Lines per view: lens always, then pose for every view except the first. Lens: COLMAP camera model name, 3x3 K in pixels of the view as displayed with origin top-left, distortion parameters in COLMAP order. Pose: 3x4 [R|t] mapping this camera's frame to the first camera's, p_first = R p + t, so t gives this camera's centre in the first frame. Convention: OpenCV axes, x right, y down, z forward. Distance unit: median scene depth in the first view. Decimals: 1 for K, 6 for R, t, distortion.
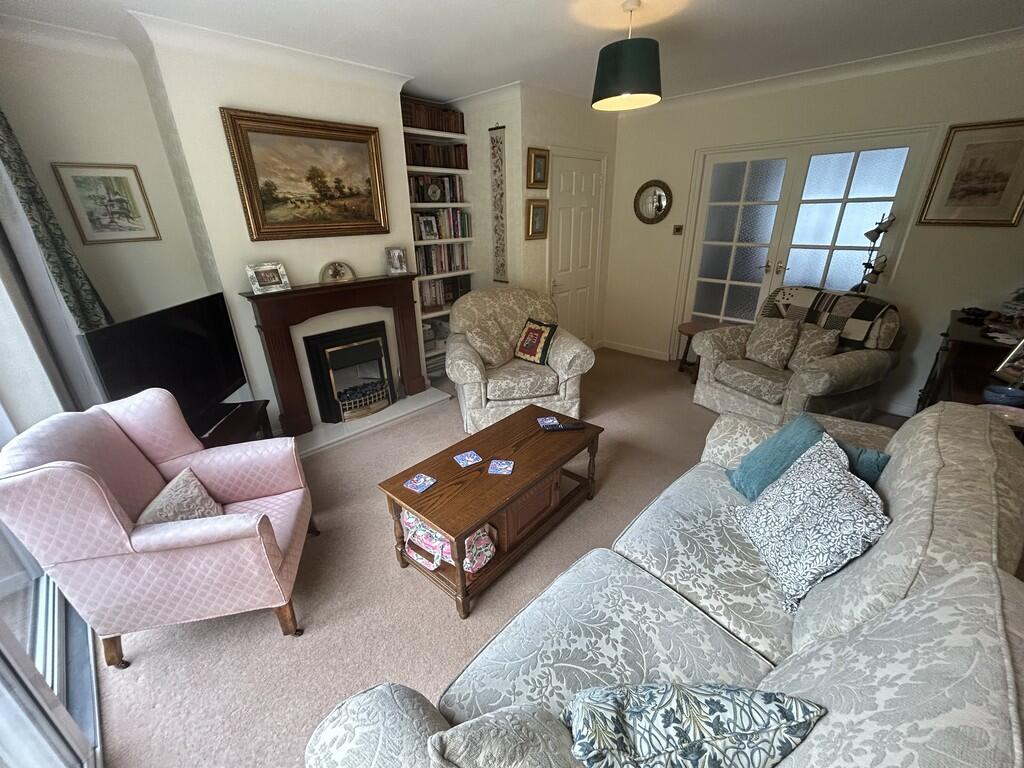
lens RADIAL K [[413.7, 0, 512.9], [0, 413.7, 386.6], [0, 0, 1]] dist [-0.009727, -0.000096]
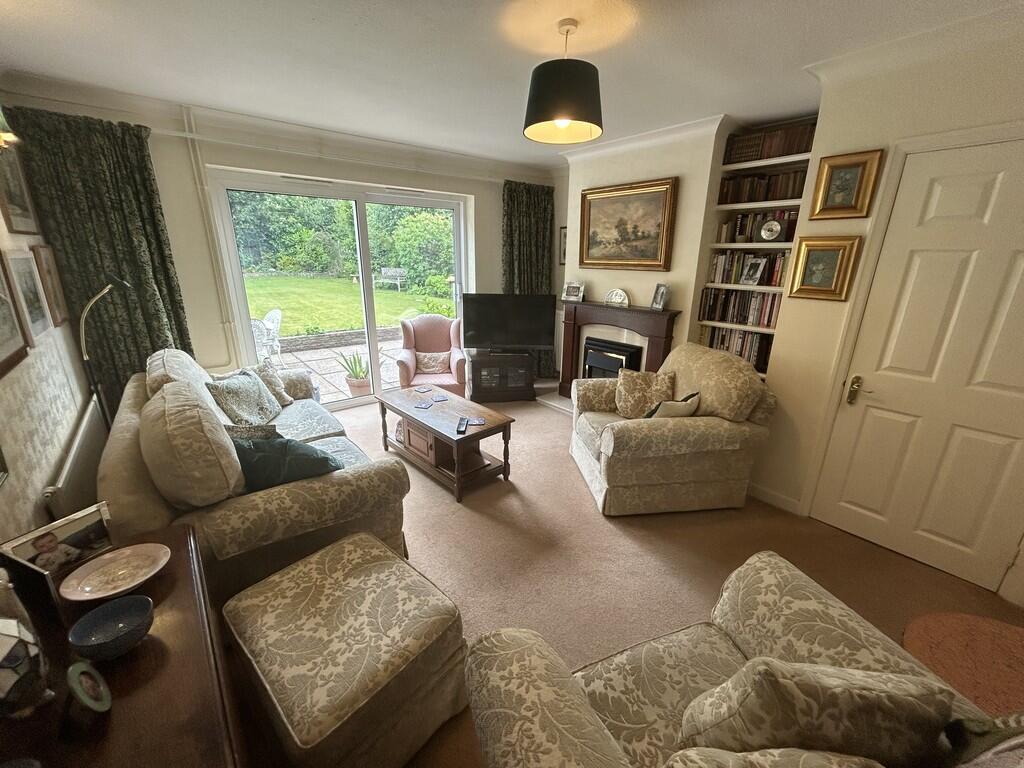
lens RADIAL K [[413.7, 0, 512.9], [0, 413.7, 386.6], [0, 0, 1]] dist [-0.009727, -0.000096]
pose [[-0.101455, 0.324027, -0.940592, 0.924677], [-0.387523, 0.857918, 0.337346, -0.357087], [0.916260, 0.398726, 0.038528, 0.793118]]
